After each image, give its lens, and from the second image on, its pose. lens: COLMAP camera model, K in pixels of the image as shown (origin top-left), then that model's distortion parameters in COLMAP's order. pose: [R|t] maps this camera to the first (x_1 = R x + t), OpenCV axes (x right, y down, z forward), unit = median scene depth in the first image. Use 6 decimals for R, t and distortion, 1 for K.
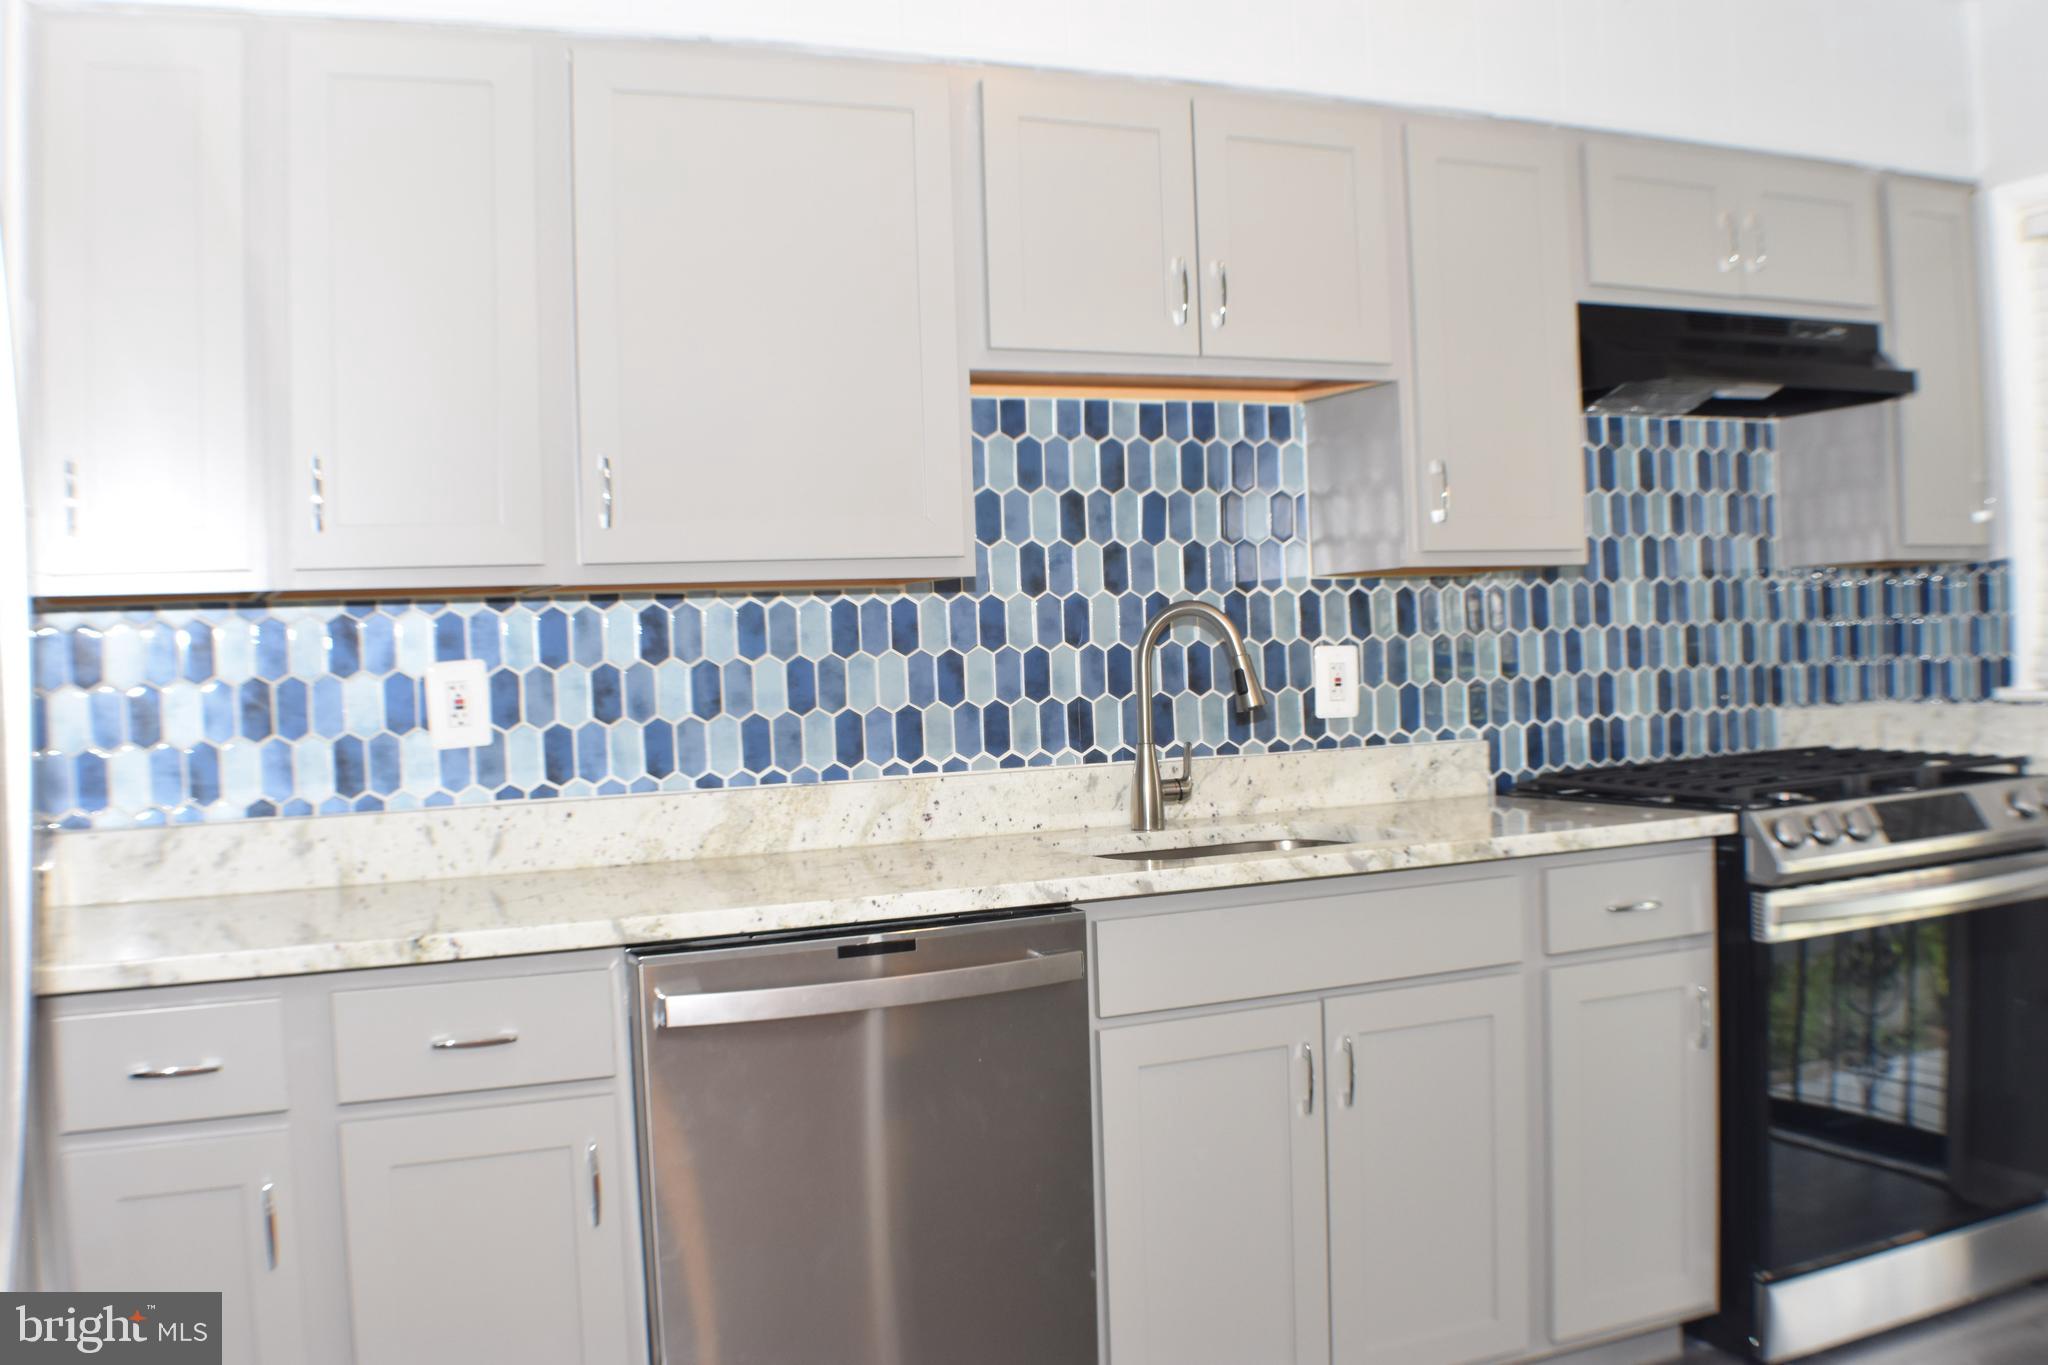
lens RADIAL K [[2019.9, 0, 1031.3], [0, 2019.9, 698.3], [0, 0, 1]] dist [-0.149287, 0.000000]
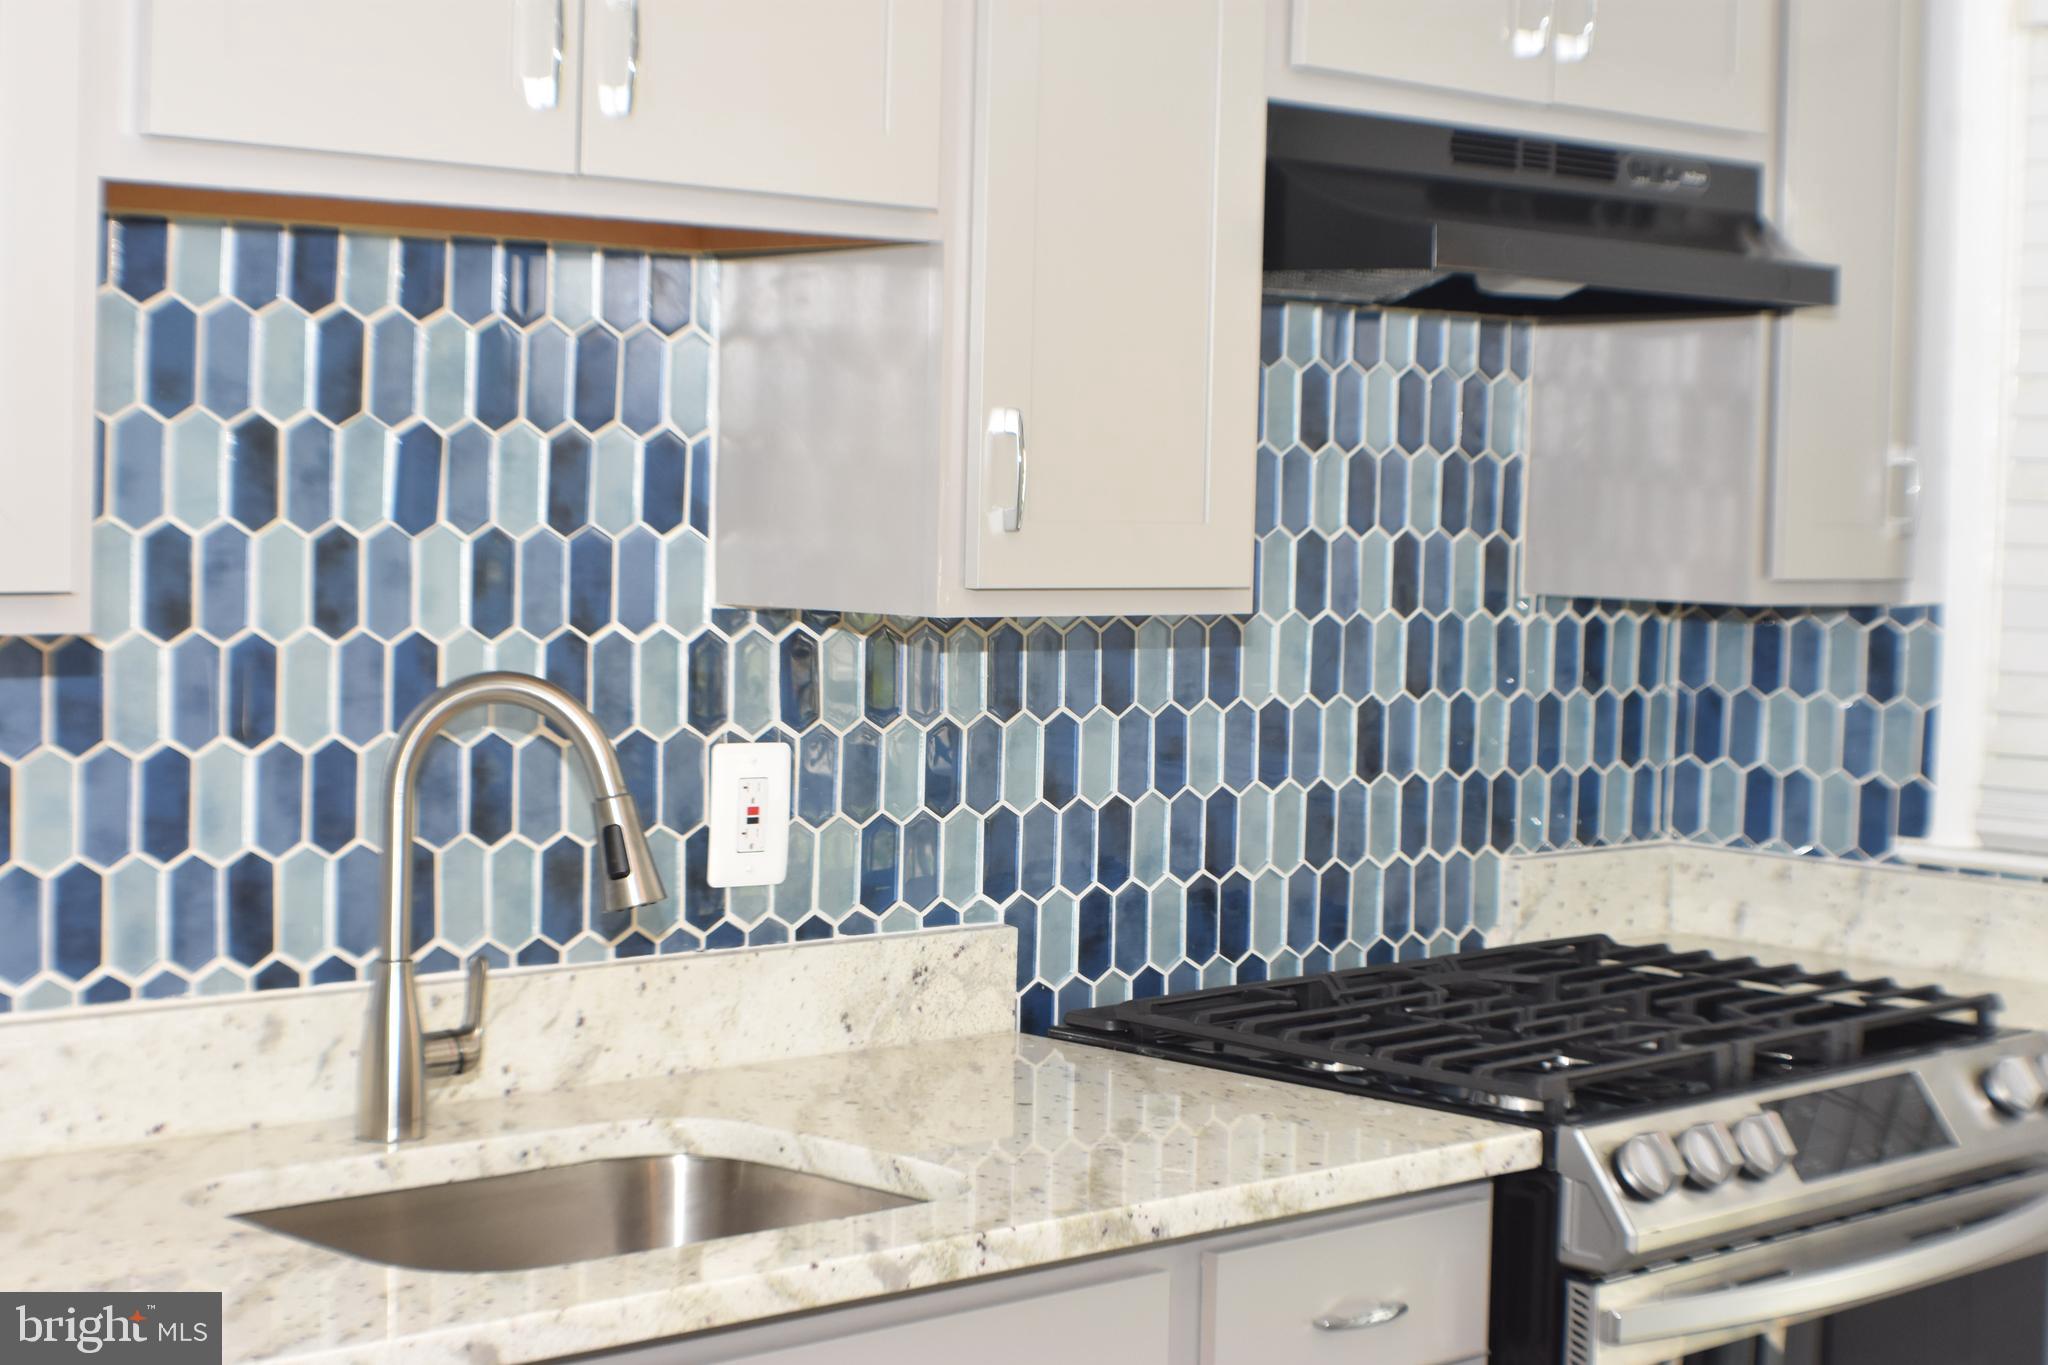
lens RADIAL K [[3539.7, 0, 1009.1], [0, 3539.7, 695.3], [0, 0, 1]] dist [-0.034652, 0.000000]
pose [[0.945114, 0.039313, 0.324366, -0.079737], [-0.050917, 0.998328, 0.027359, -0.070004], [-0.322748, -0.042373, 0.945536, 0.156935]]
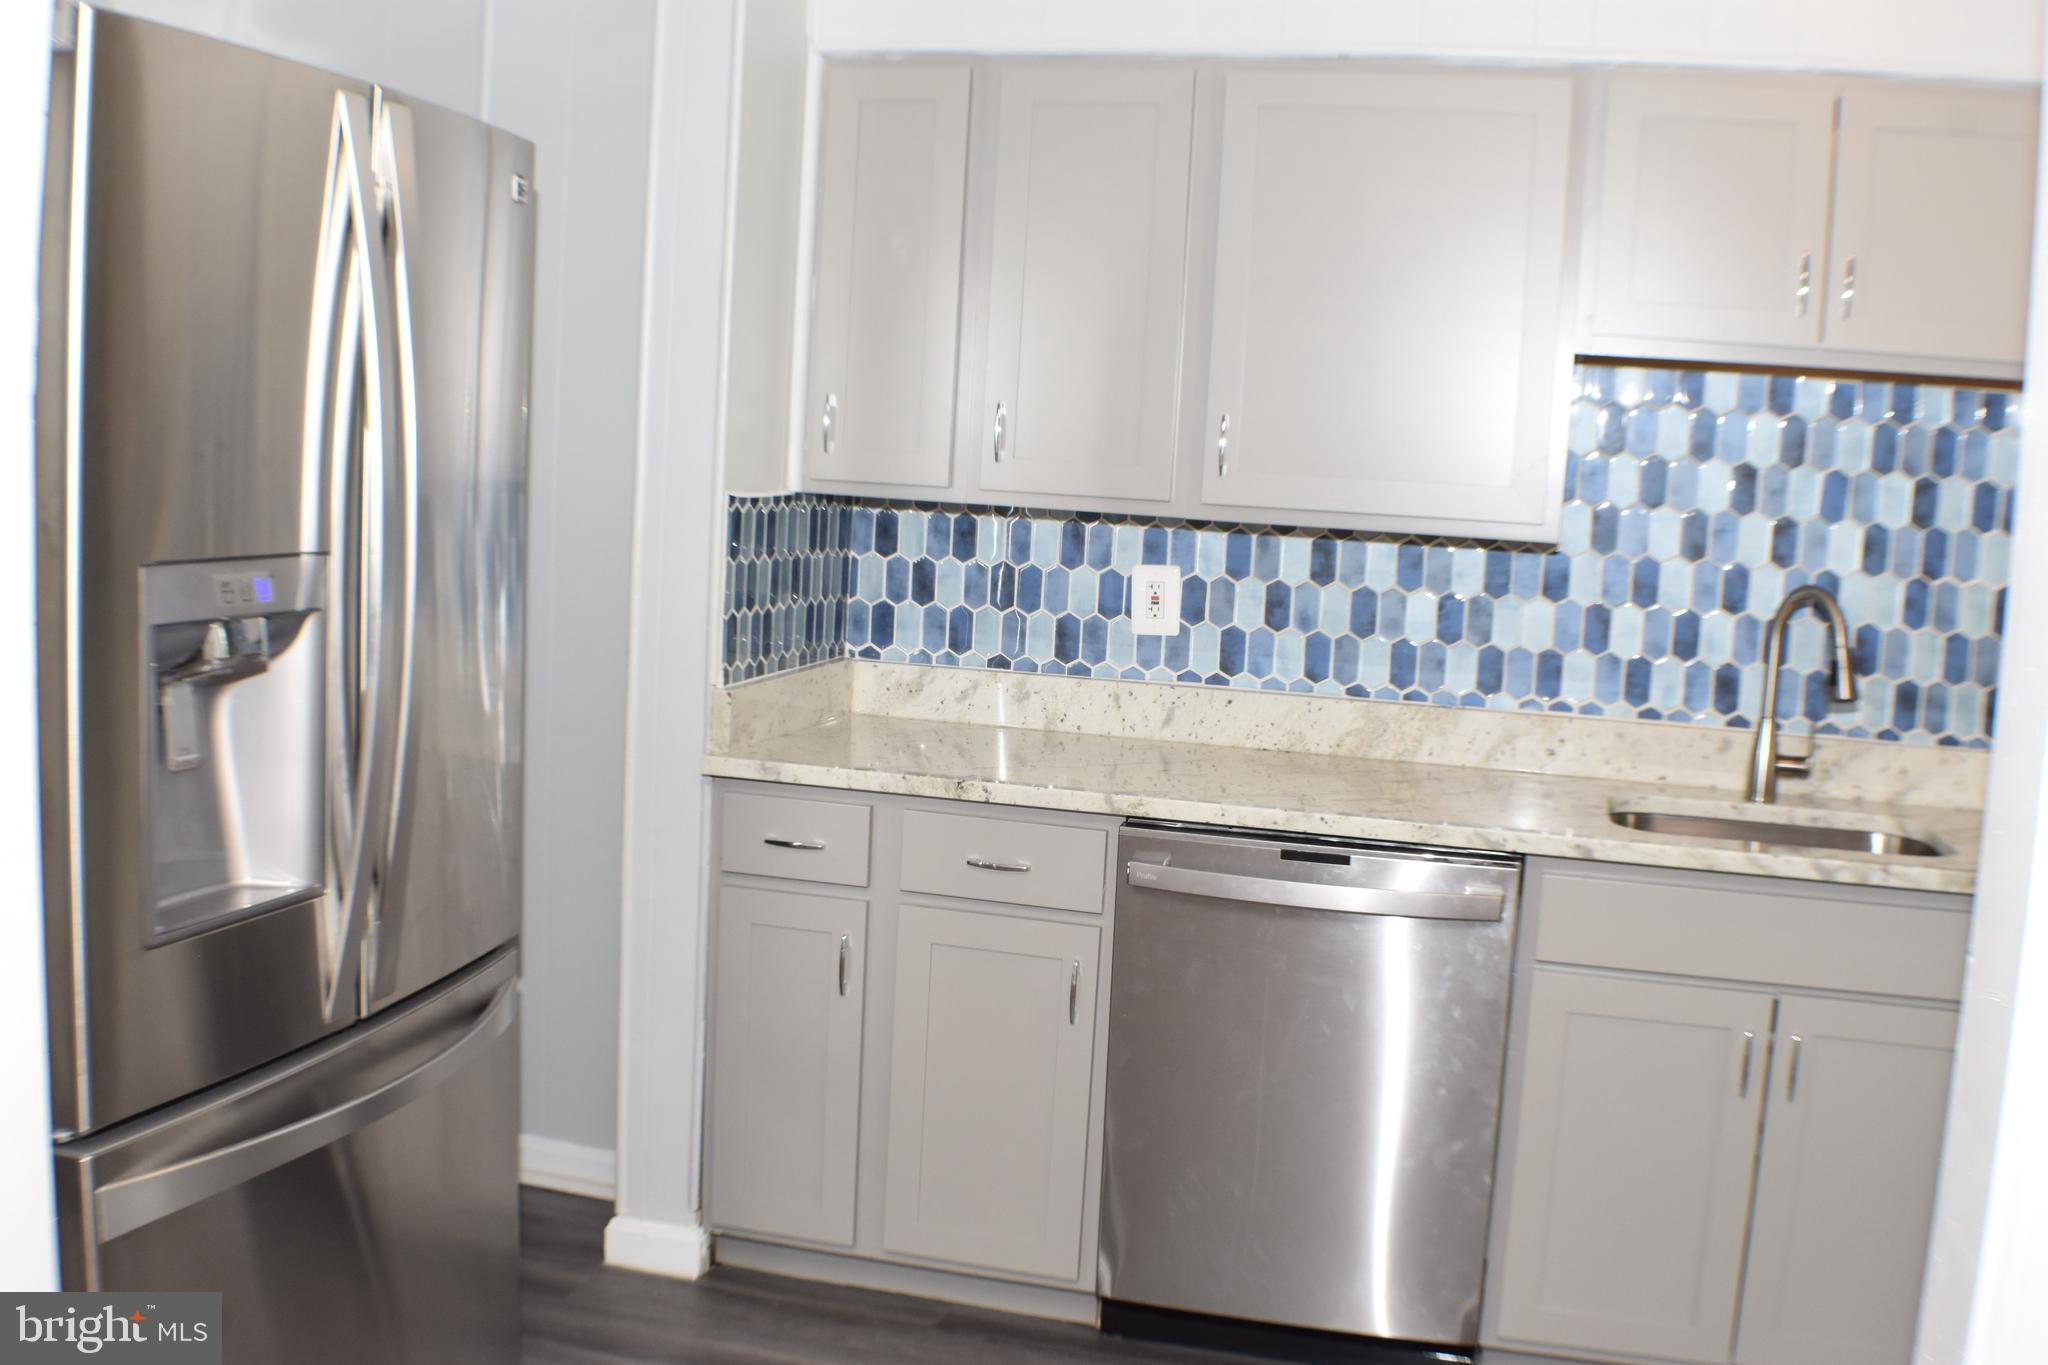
lens RADIAL K [[2019.9, 0, 1025.2], [0, 2019.9, 697.1], [0, 0, 1]] dist [-0.149287, 0.000000]
pose [[0.764788, 0.154245, -0.625546, 0.390512], [-0.097563, 0.987449, 0.124201, -0.075024], [0.636852, -0.033957, 0.770238, -0.015735]]
